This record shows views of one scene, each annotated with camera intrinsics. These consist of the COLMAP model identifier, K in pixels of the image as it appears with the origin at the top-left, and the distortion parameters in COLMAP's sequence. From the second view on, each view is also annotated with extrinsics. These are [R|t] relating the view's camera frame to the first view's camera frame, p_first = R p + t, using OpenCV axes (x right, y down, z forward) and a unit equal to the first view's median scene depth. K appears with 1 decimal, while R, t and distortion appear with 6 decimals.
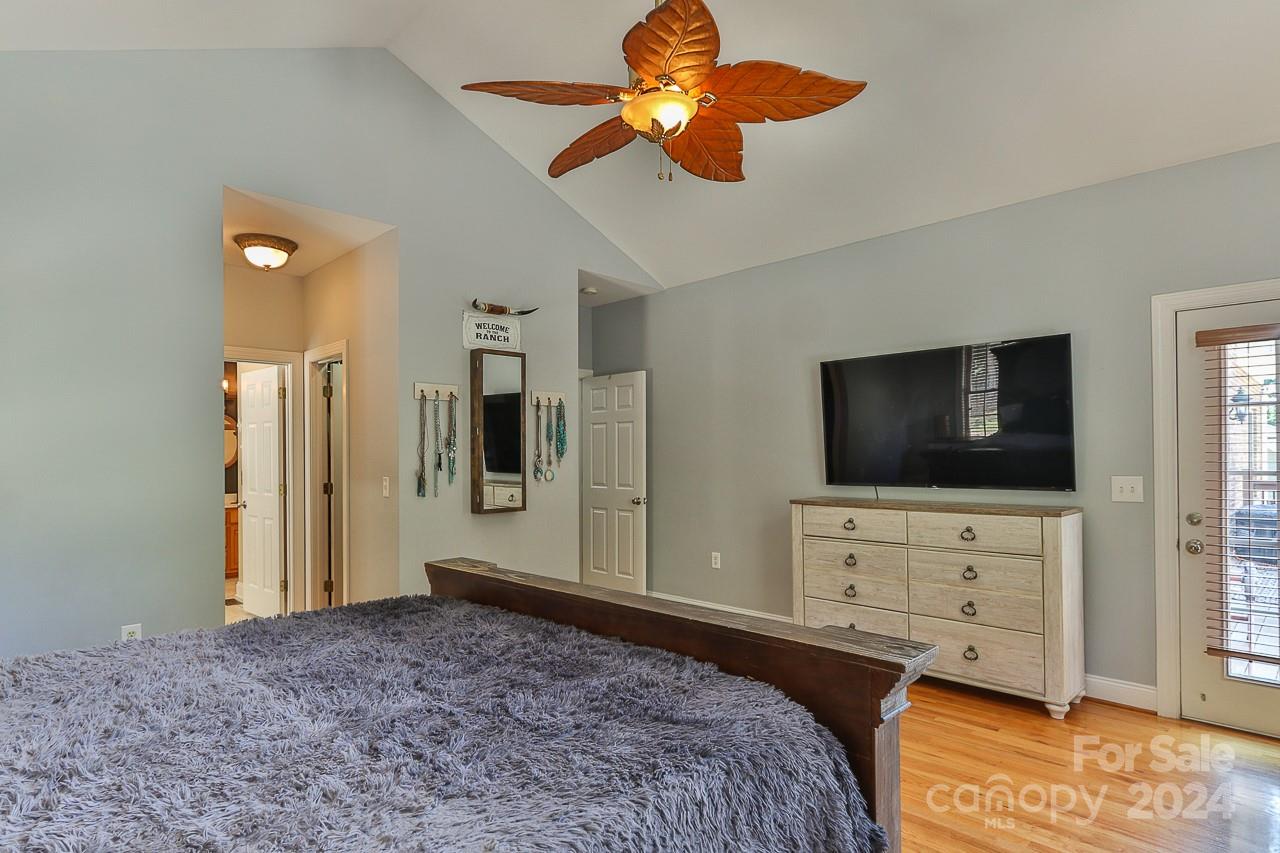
lens RADIAL K [[668.6, 0, 628.6], [0, 668.6, 452.9], [0, 0, 1]] dist [0.001509, 0.001570]
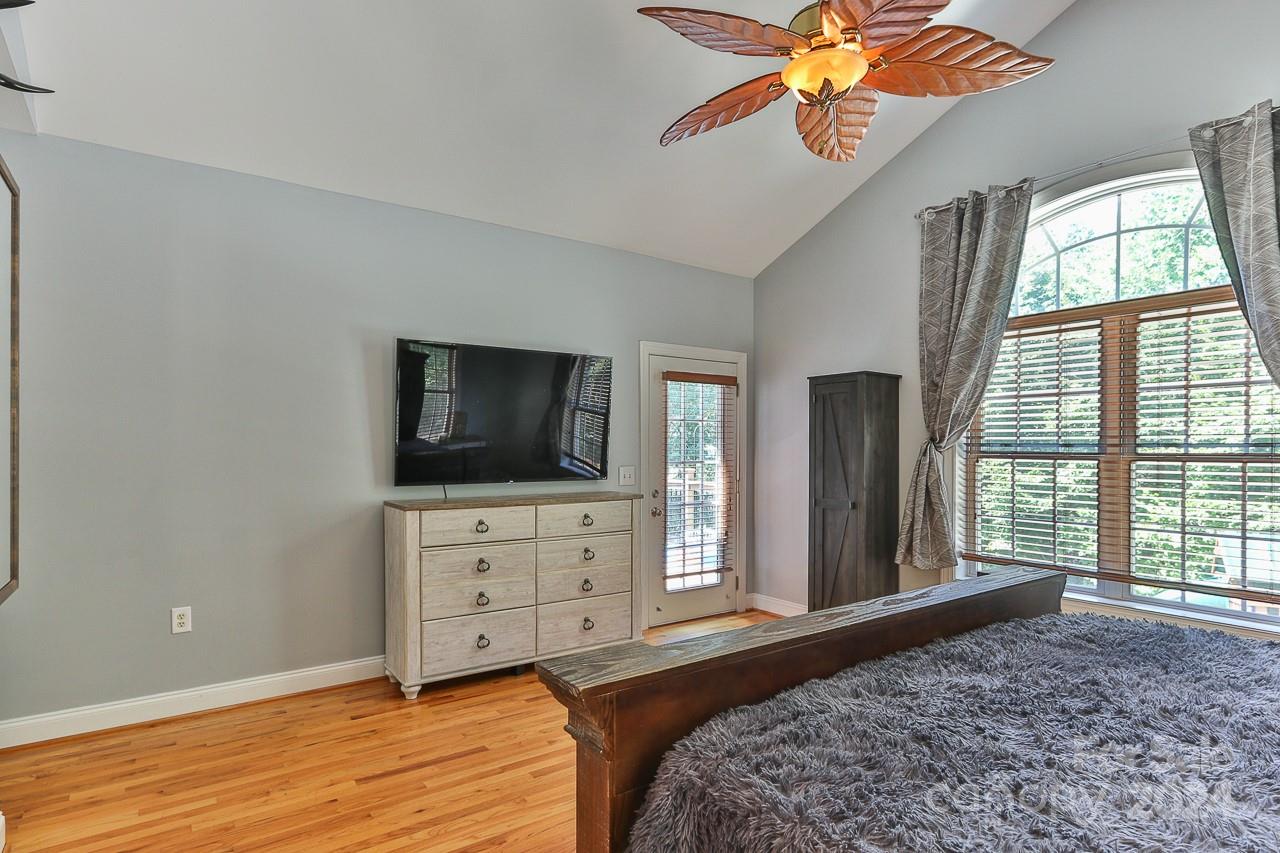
lens RADIAL K [[691.4, 0, 617.6], [0, 691.4, 452.5], [0, 0, 1]] dist [-0.001539, 0.000131]
pose [[0.178451, 0.003085, 0.983944, -0.579309], [-0.002678, 0.999993, -0.002649, 0.008197], [-0.983945, -0.002162, 0.178458, 0.665249]]
